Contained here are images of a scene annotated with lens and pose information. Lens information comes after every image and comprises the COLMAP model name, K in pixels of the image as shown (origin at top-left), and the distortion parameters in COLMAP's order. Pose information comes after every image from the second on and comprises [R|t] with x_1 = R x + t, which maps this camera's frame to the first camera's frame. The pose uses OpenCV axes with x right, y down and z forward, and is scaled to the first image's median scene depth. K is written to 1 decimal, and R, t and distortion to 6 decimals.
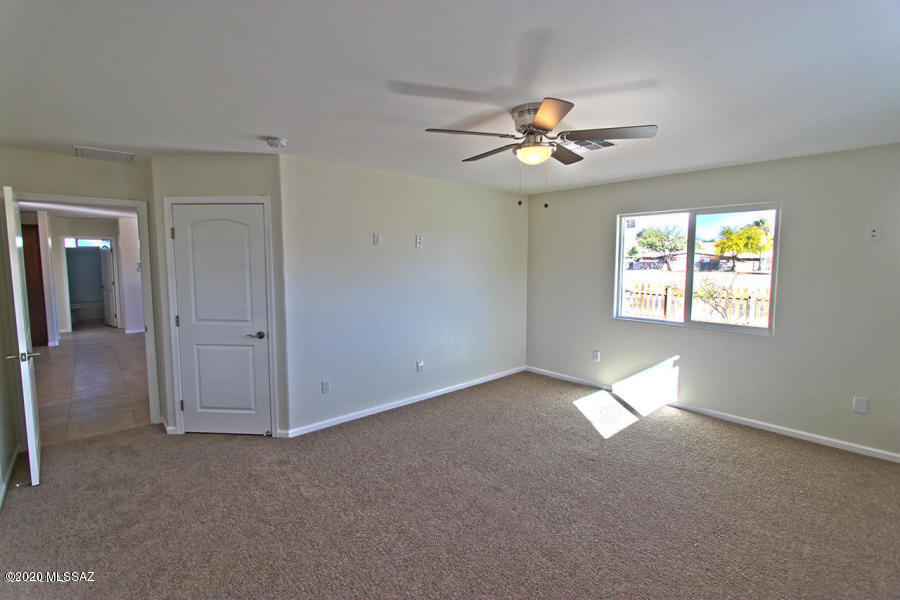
lens RADIAL K [[410.4, 0, 448.6], [0, 410.4, 295.1], [0, 0, 1]] dist [-0.002978, 0.000460]
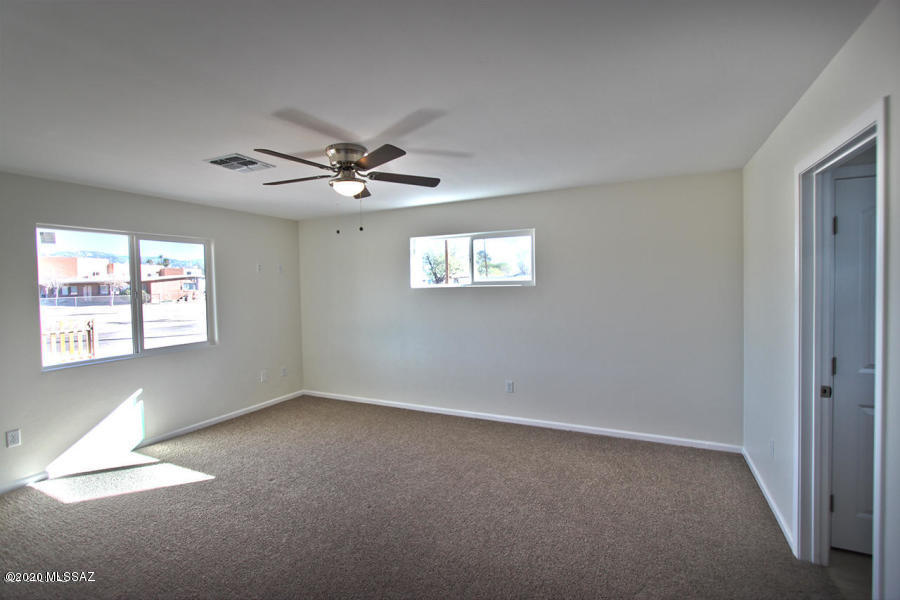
lens RADIAL K [[410.4, 0, 449.3], [0, 410.4, 298.9], [0, 0, 1]] dist [-0.002978, 0.000460]
pose [[-0.369258, -0.025707, 0.928971, -0.550433], [0.102830, 0.992349, 0.068335, -0.046486], [-0.923620, 0.120760, -0.363789, 0.678081]]
